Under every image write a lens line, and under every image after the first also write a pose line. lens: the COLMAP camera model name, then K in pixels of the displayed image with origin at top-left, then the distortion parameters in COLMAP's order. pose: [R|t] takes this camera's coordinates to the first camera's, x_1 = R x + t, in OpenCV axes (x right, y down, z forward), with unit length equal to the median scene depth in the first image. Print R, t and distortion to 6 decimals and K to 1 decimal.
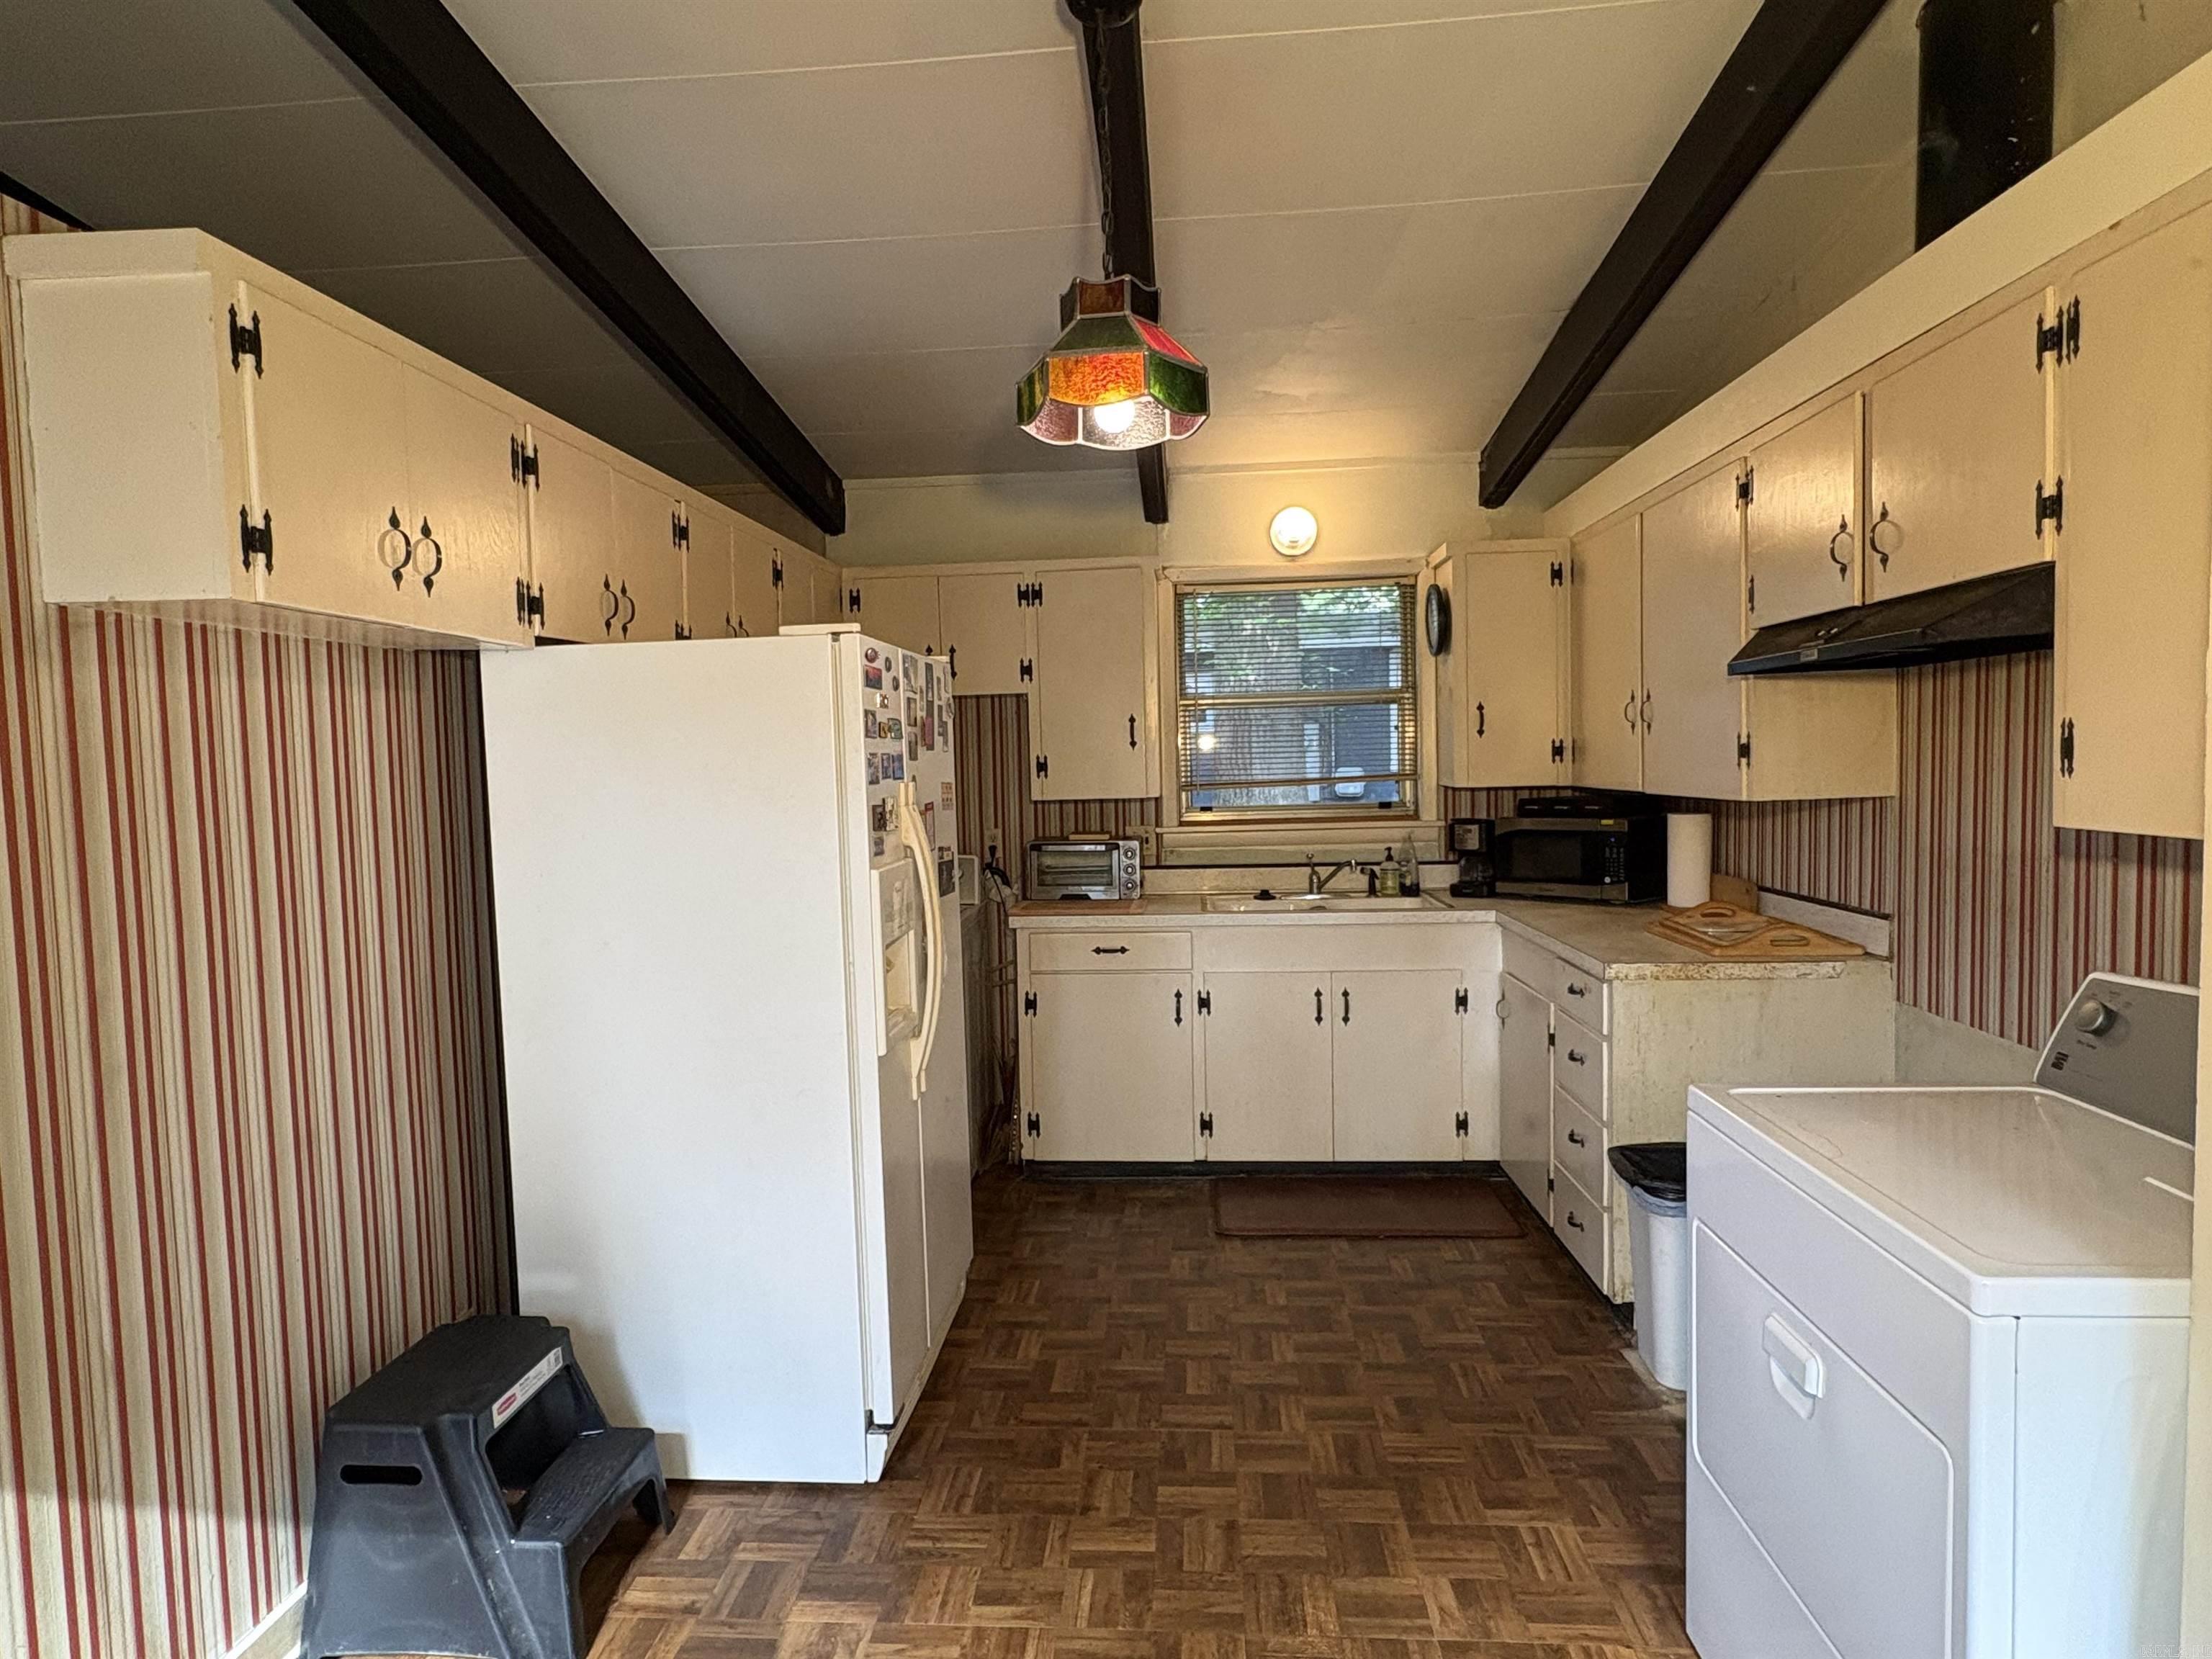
lens RADIAL K [[1256.5, 0, 1101.4], [0, 1256.5, 832.4], [0, 0, 1]] dist [0.002567, 0.000485]
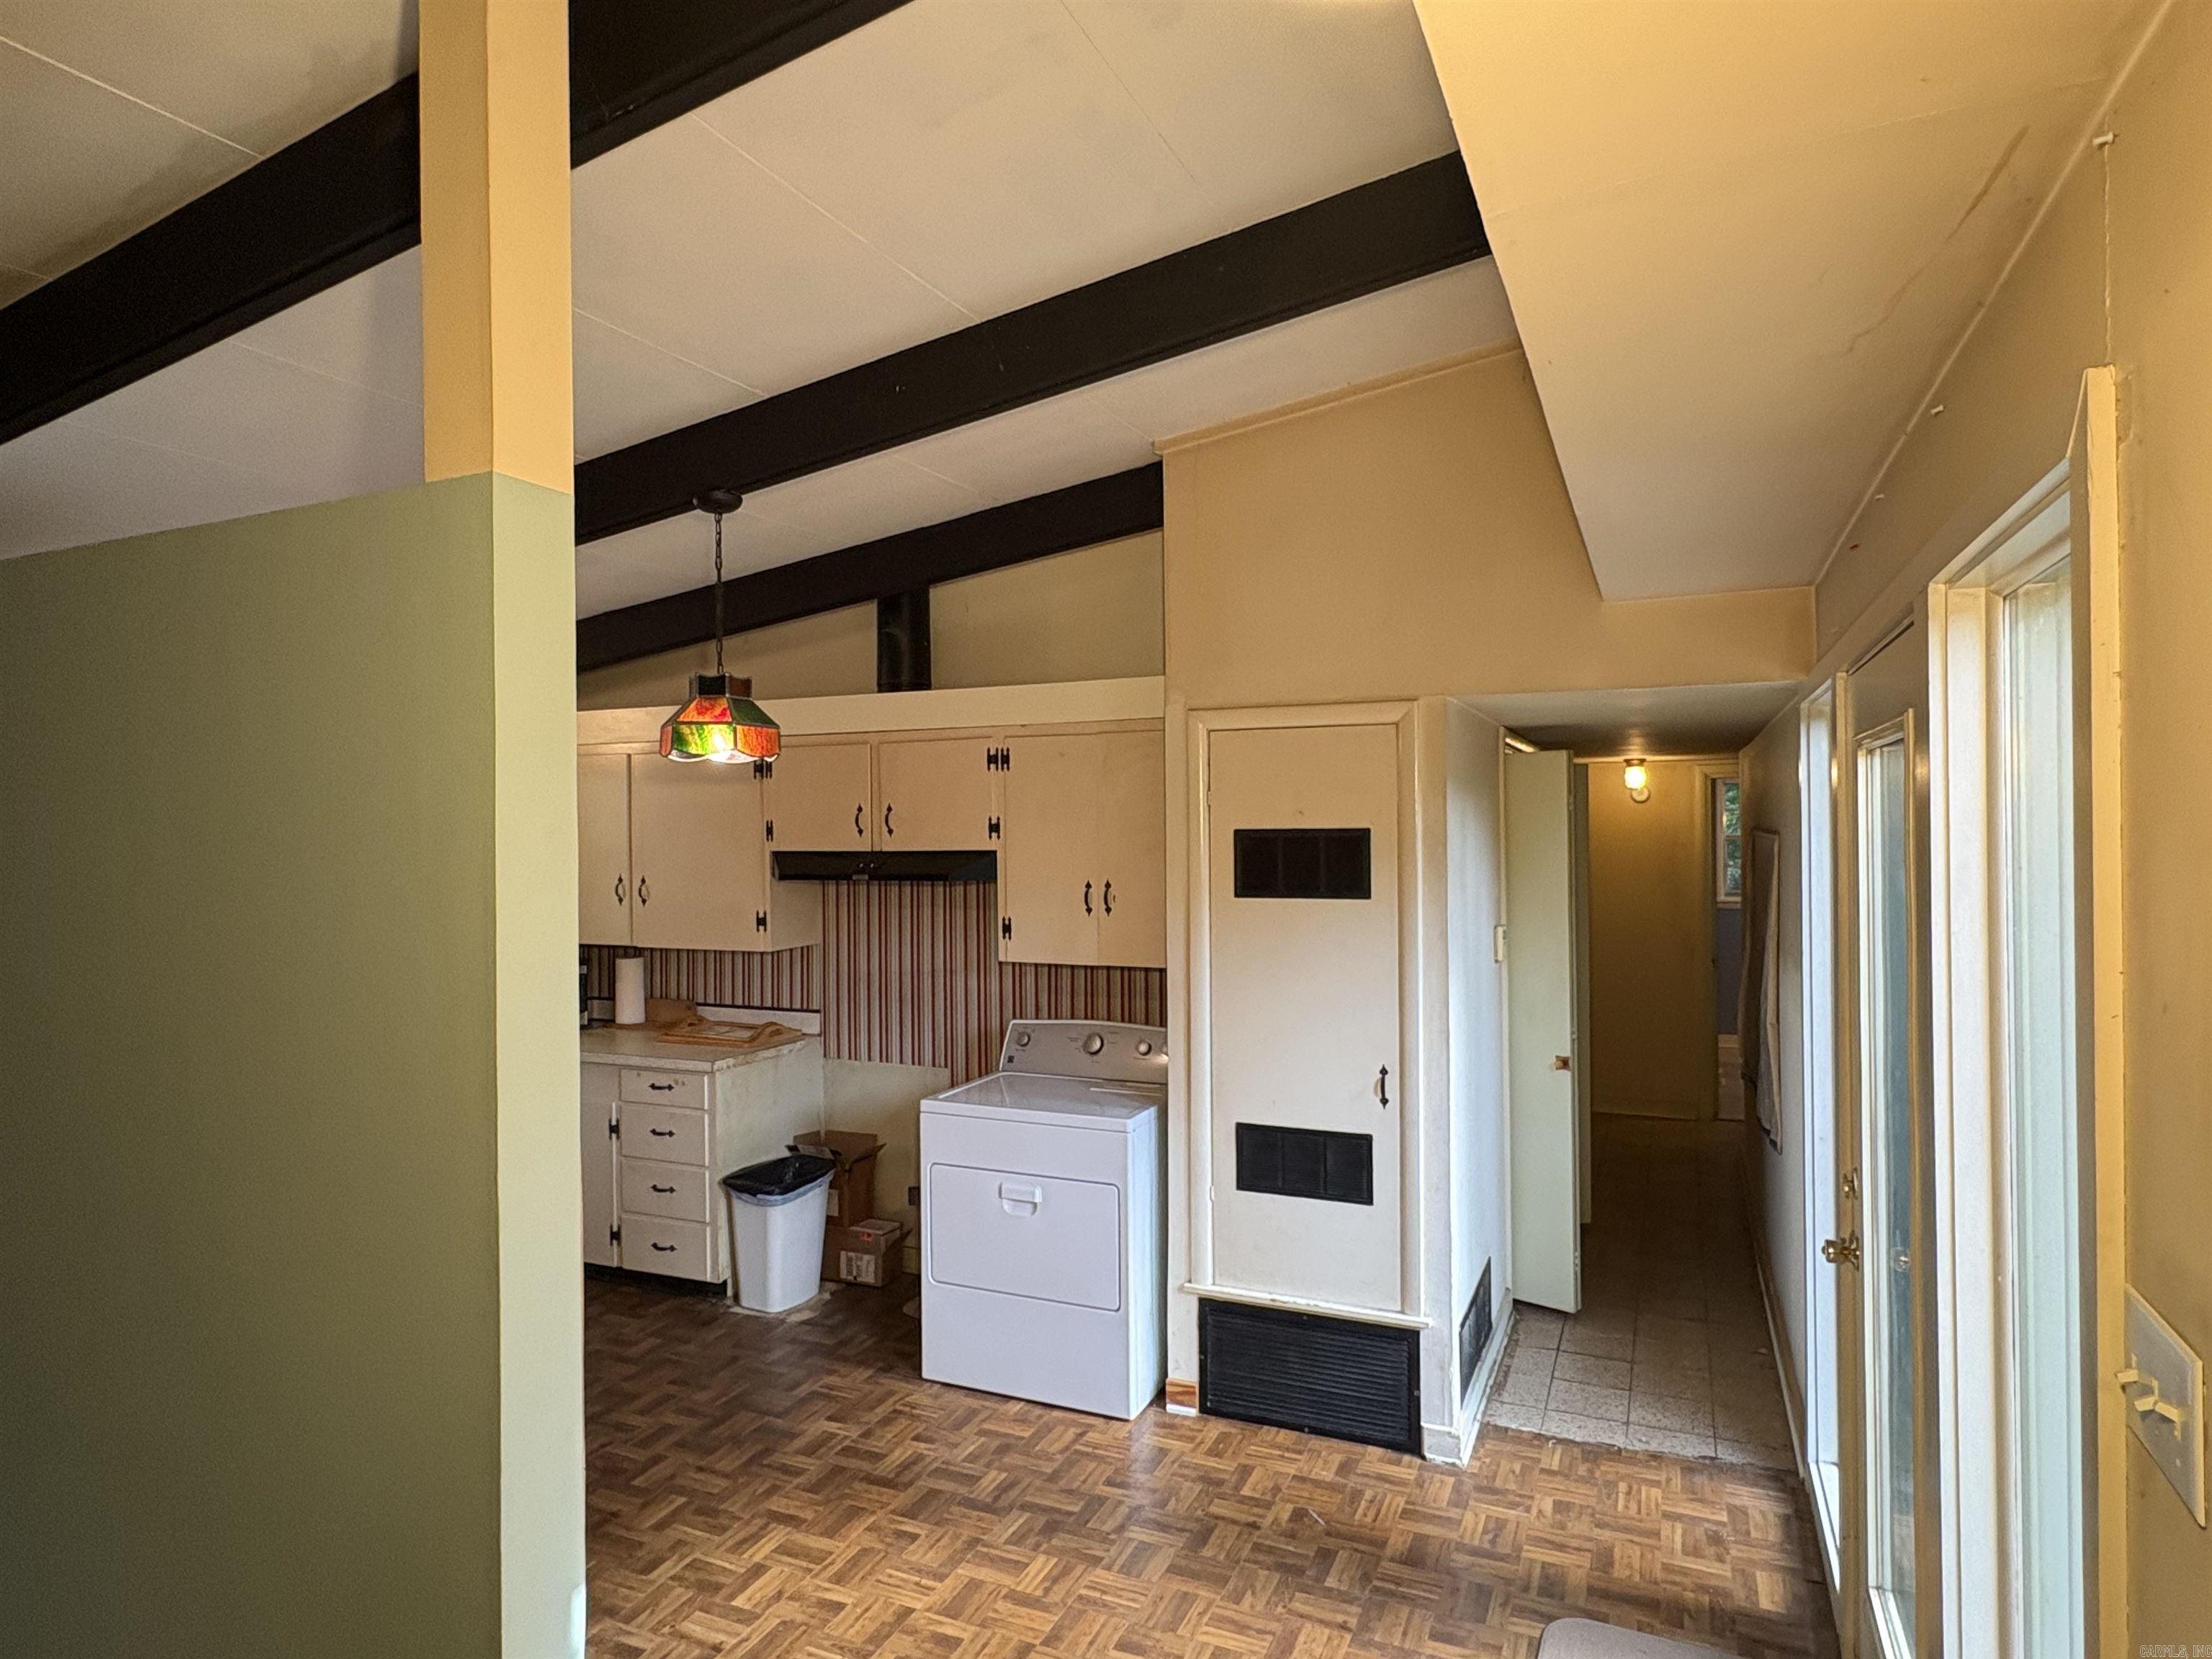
lens RADIAL K [[1256.5, 0, 1109.2], [0, 1256.5, 825.5], [0, 0, 1]] dist [0.002567, 0.000485]
pose [[0.336276, 0.026911, 0.941379, -1.033089], [0.053989, 0.997397, -0.047798, -0.098792], [-0.940215, 0.066898, 0.333948, -0.002984]]
